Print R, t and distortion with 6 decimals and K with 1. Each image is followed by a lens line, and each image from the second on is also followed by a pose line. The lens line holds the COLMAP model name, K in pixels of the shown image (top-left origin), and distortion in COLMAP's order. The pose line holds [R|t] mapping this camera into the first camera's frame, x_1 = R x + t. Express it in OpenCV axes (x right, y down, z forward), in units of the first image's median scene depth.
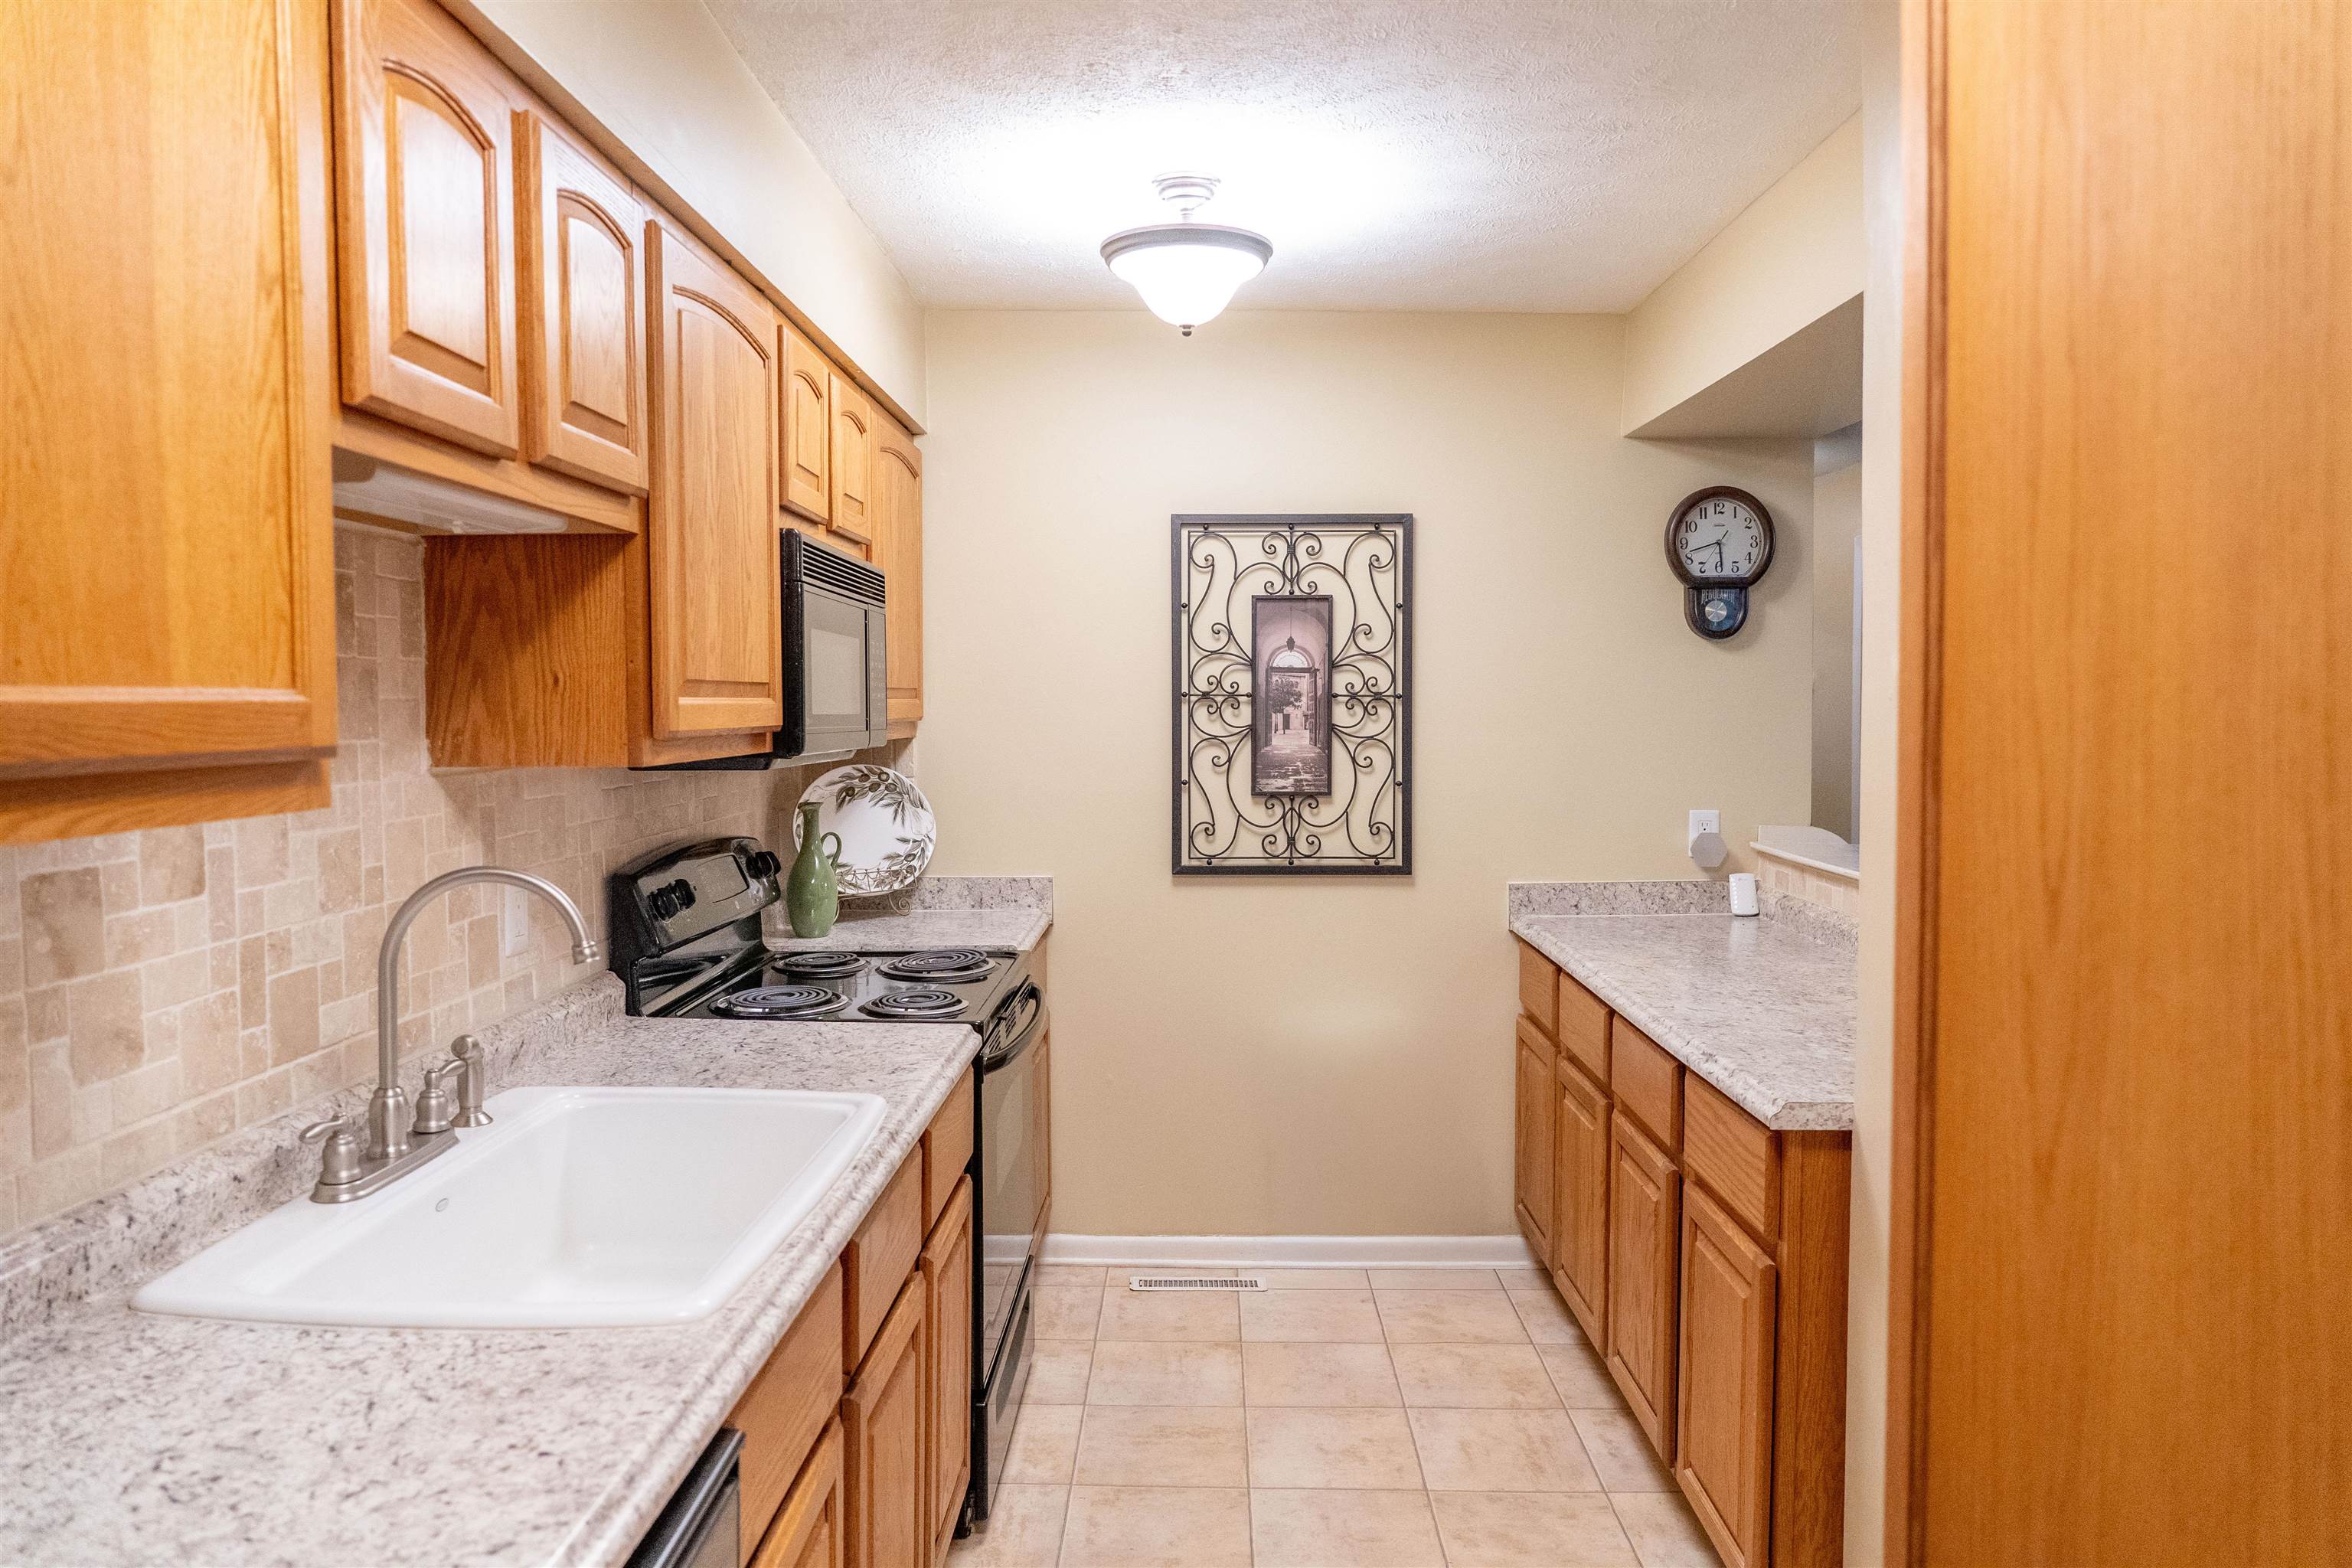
lens RADIAL K [[1596.7, 0, 1186.4], [0, 1596.7, 776.7], [0, 0, 1]] dist [-0.032644, 0.017425]
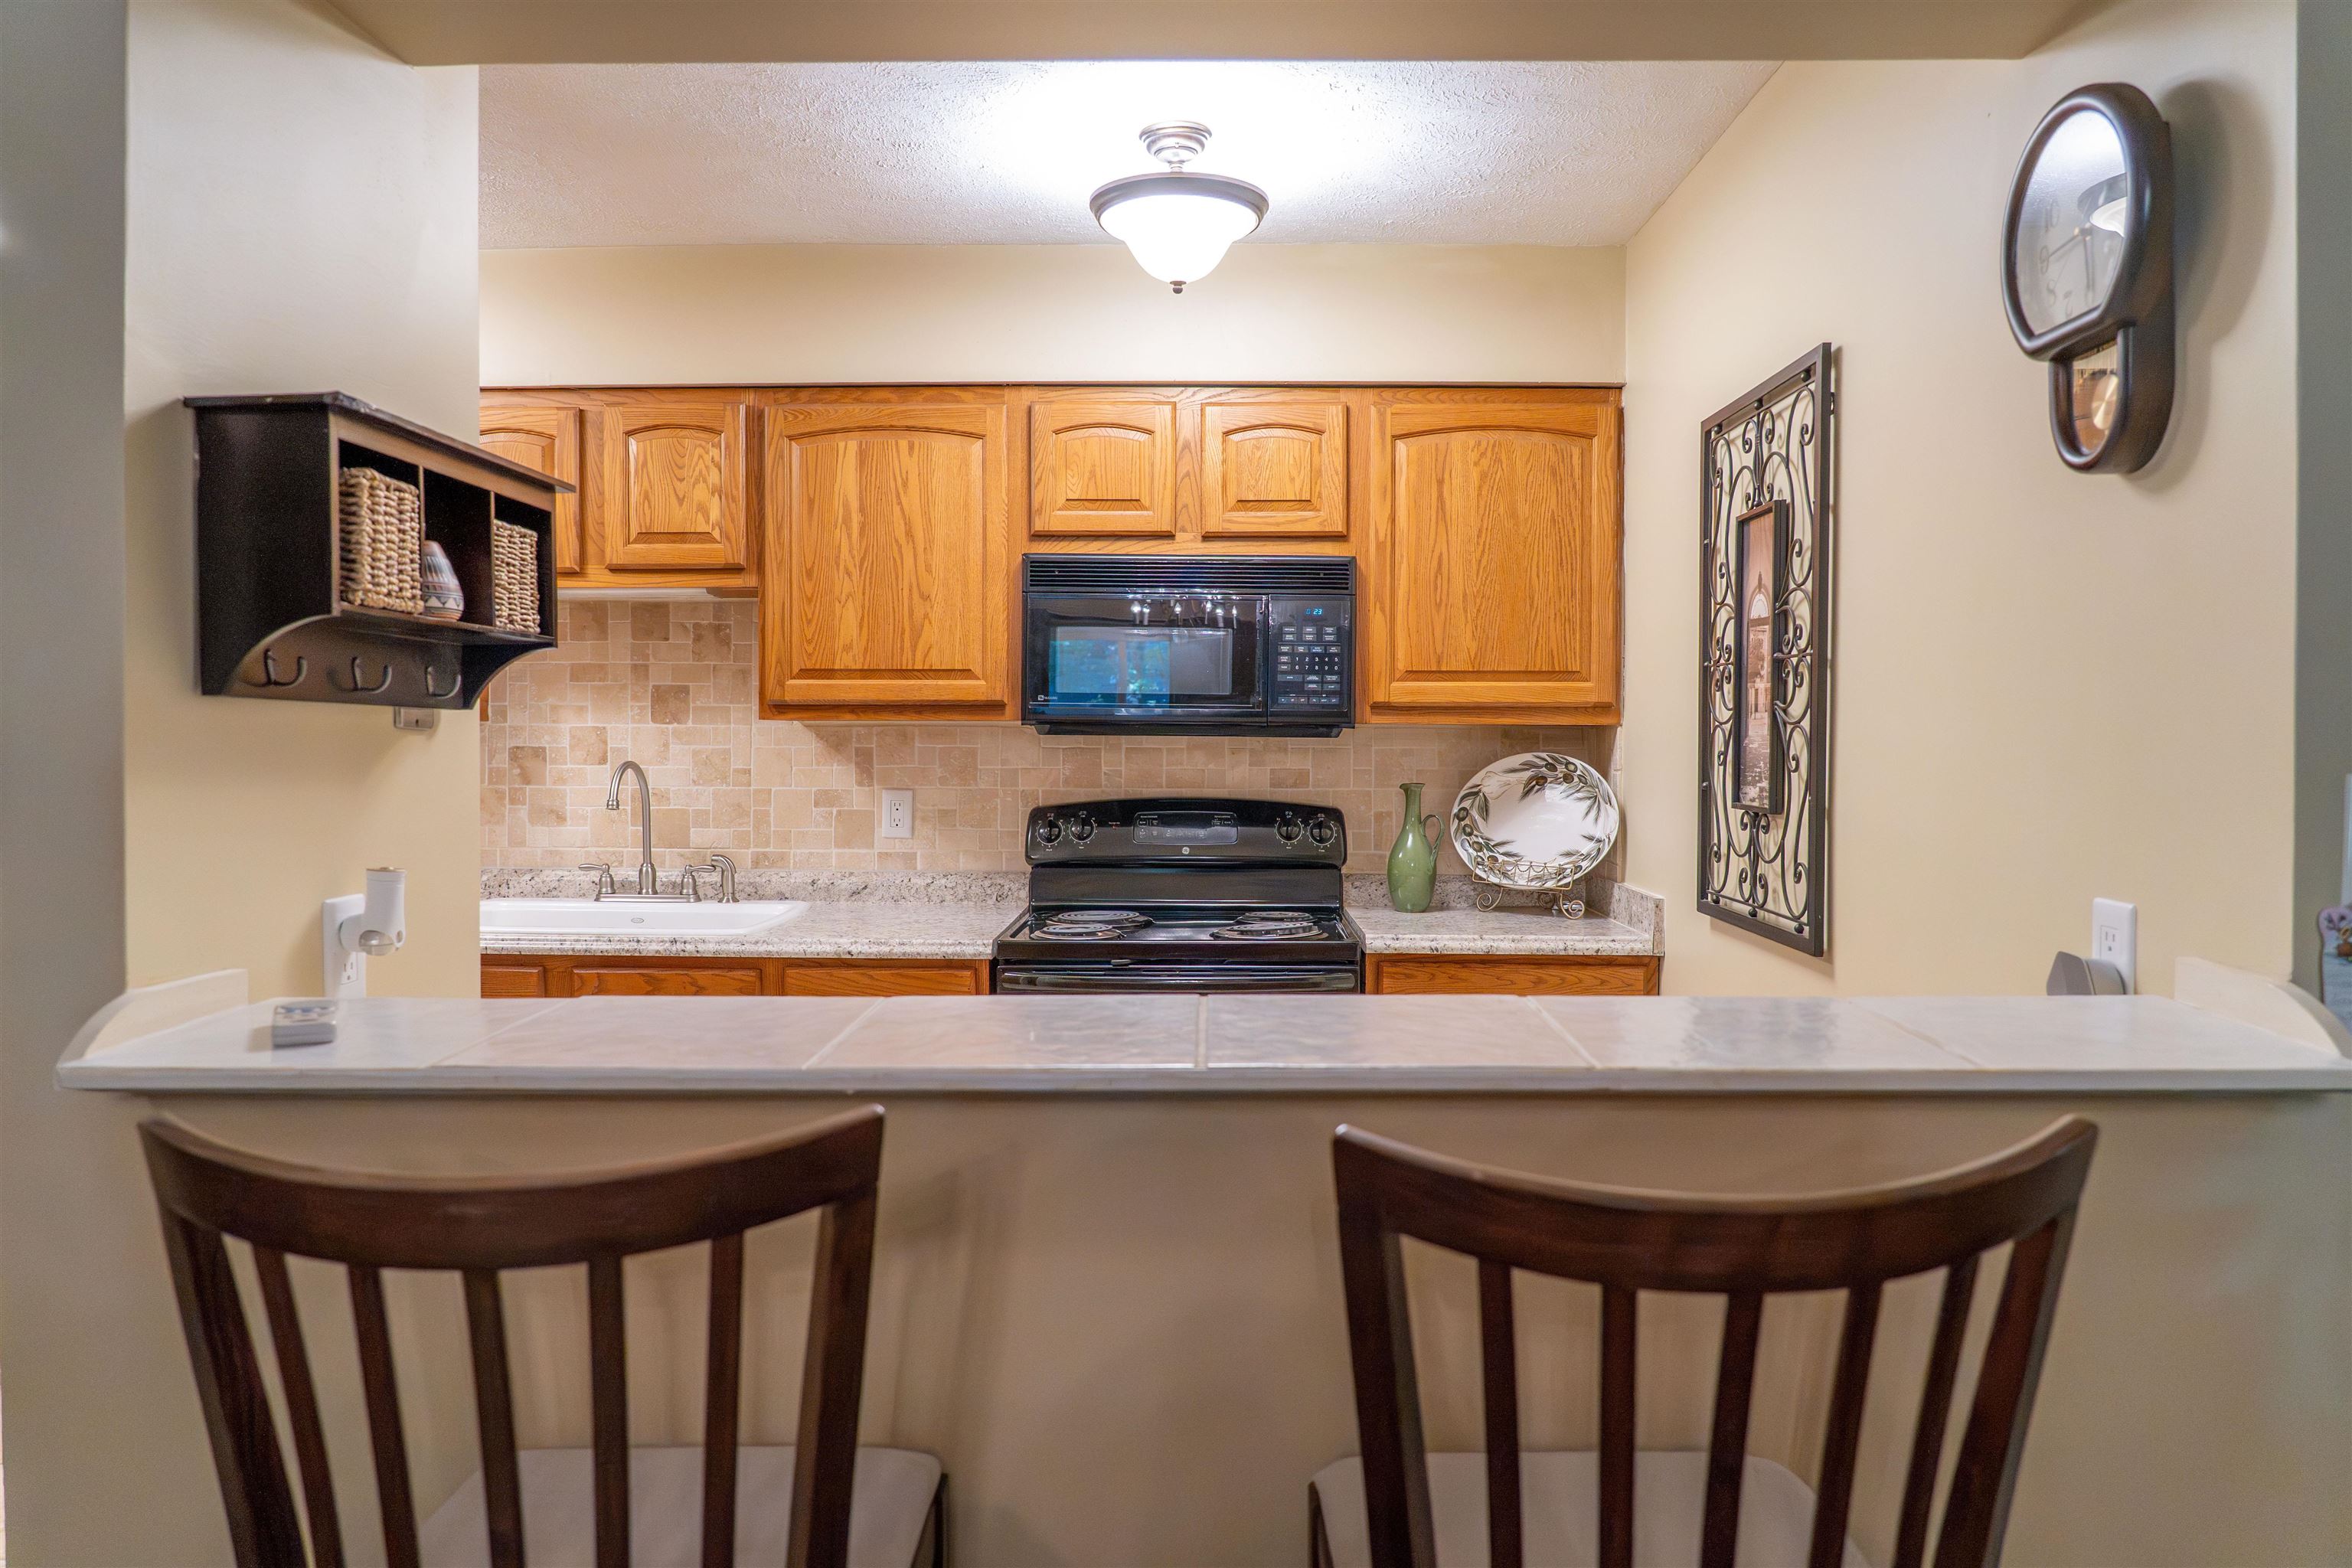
lens RADIAL K [[1596.7, 0, 1183.7], [0, 1596.7, 775.6], [0, 0, 1]] dist [-0.032644, 0.017425]
pose [[-0.014042, 0.027316, -0.999528, 0.740975], [-0.051564, 0.998277, 0.028006, -0.009346], [0.998571, 0.051933, -0.012609, 0.786850]]
